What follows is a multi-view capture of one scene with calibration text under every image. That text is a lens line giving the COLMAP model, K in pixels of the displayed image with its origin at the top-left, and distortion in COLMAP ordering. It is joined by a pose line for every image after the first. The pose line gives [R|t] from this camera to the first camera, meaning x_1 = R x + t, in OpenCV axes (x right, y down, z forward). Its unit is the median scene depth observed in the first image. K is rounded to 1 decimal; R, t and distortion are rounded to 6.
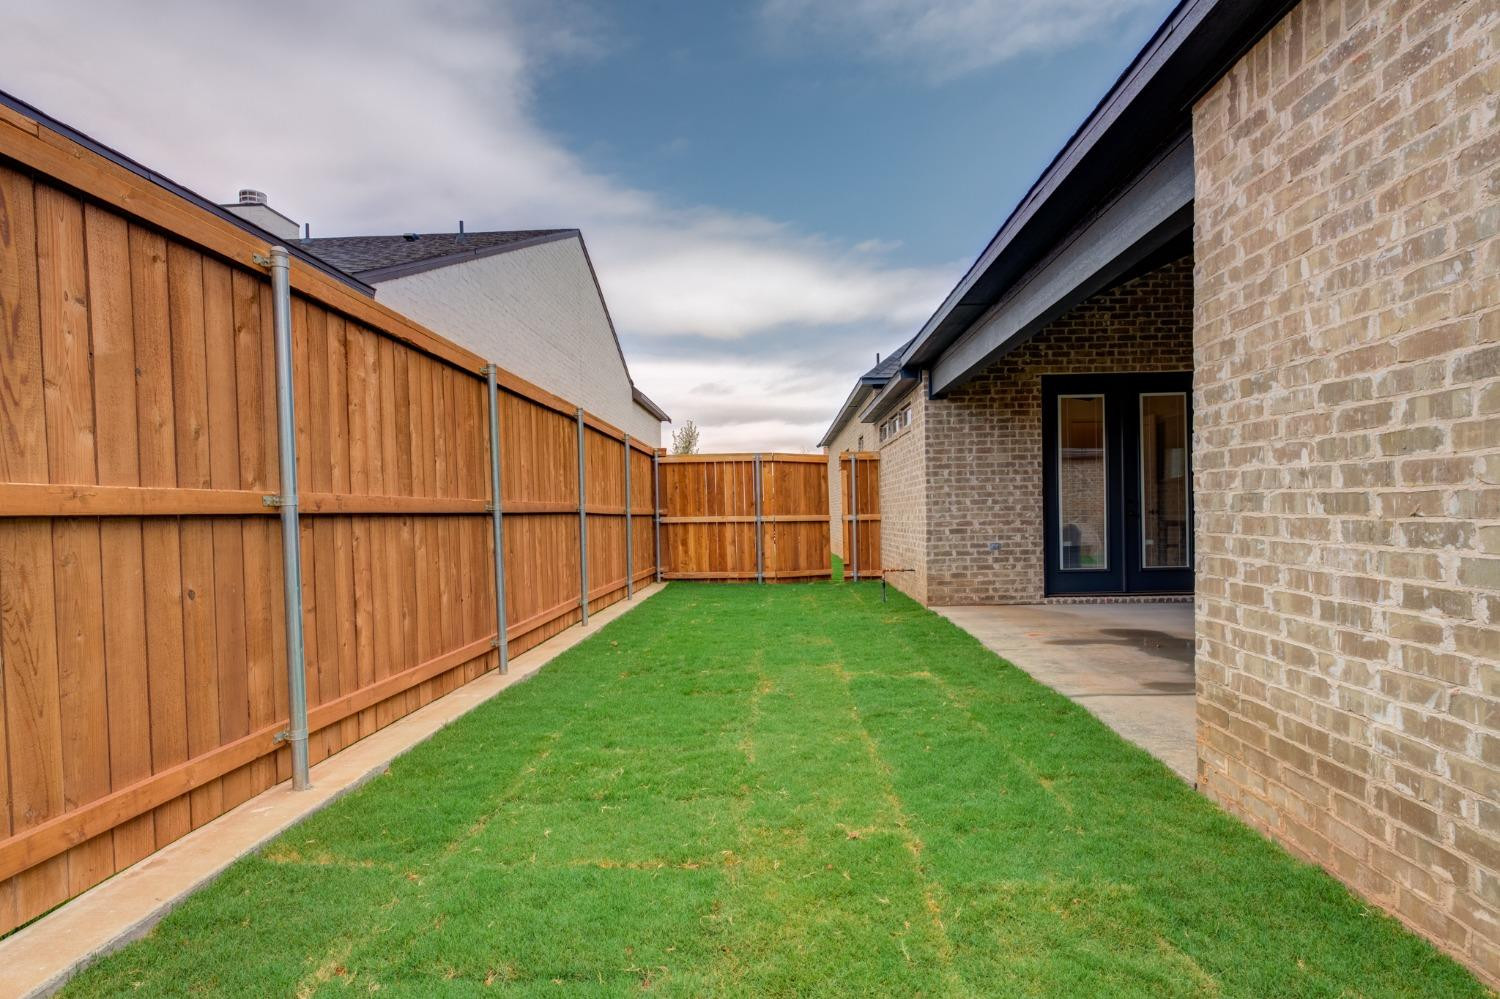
lens RADIAL K [[780.5, 0, 756.7], [0, 780.5, 529.5], [0, 0, 1]] dist [-0.000806, -0.002156]
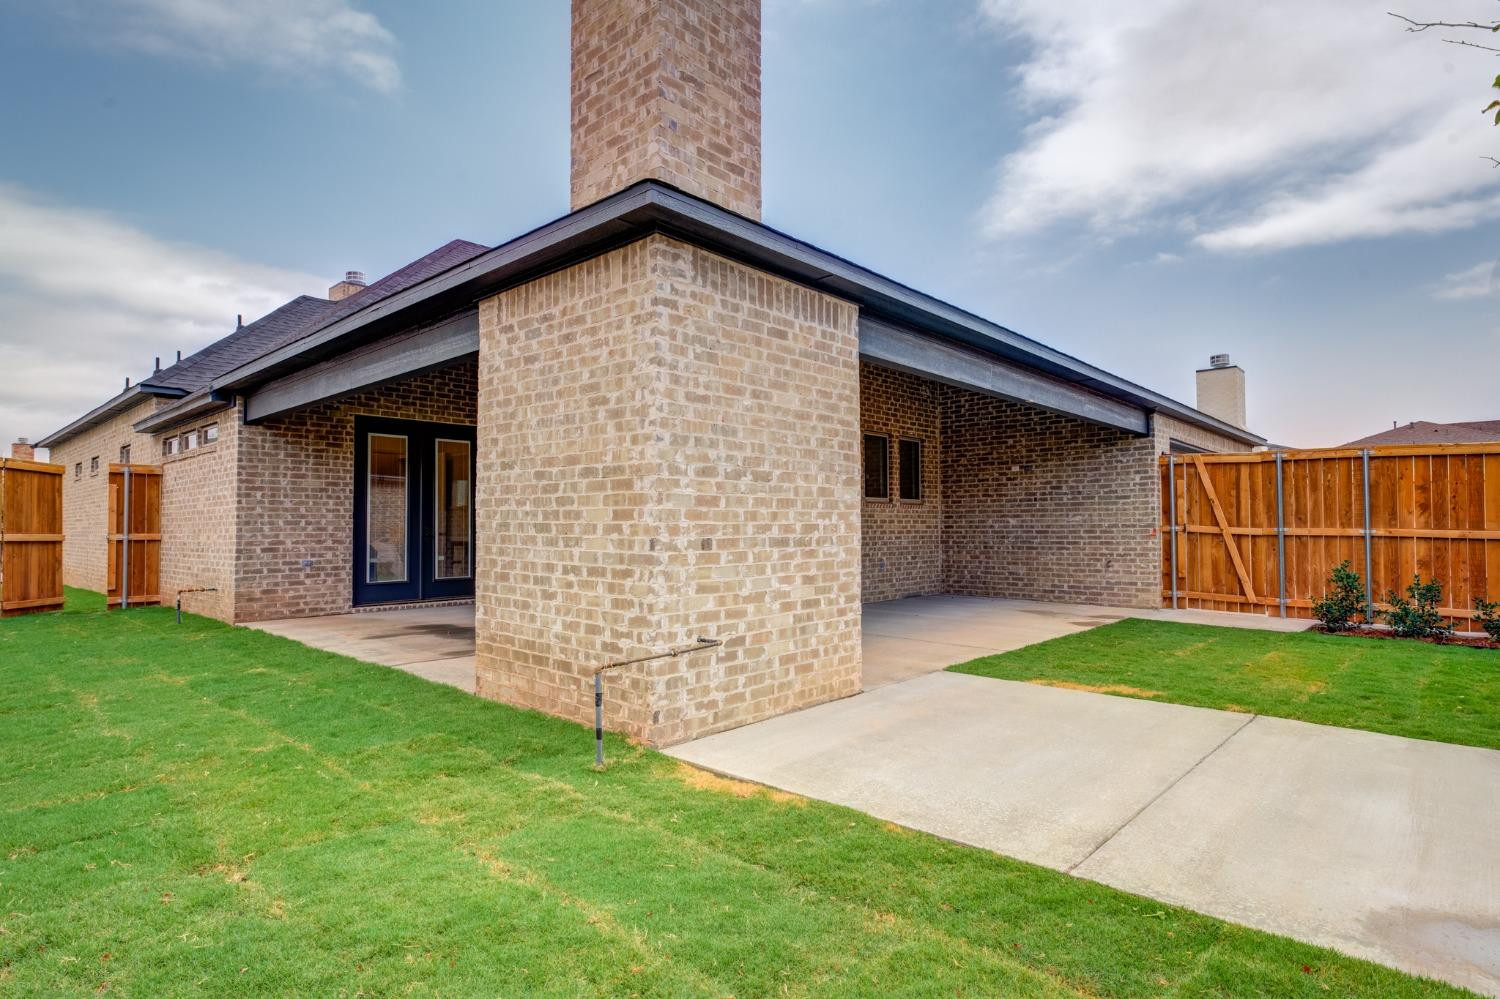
lens RADIAL K [[780.5, 0, 749.9], [0, 780.5, 499.6], [0, 0, 1]] dist [-0.000806, -0.002156]
pose [[0.659169, 0.042634, 0.750785, -0.113530], [0.008048, 0.997934, -0.063735, 0.006909], [-0.751952, 0.048054, 0.657464, -0.198407]]
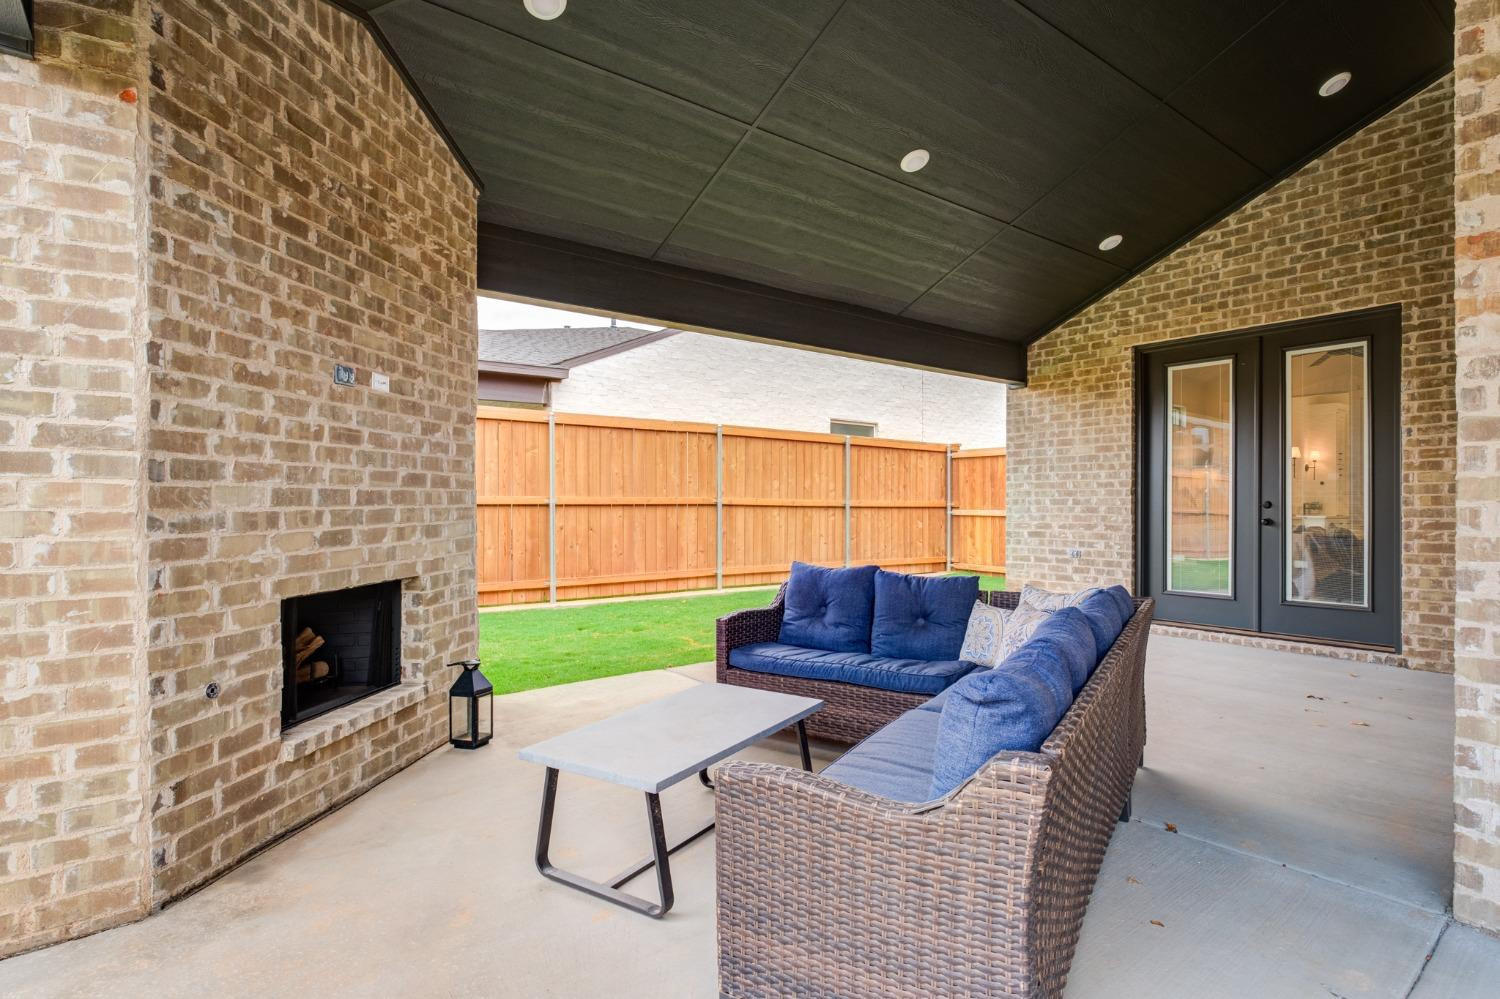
lens RADIAL K [[780.5, 0, 762.7], [0, 780.5, 501.2], [0, 0, 1]] dist [-0.000806, -0.002156]
pose [[0.626967, 0.018250, -0.778832, 0.760671], [-0.030943, 0.999520, -0.001488, -0.024633], [0.778431, 0.025032, 0.627231, 0.198459]]
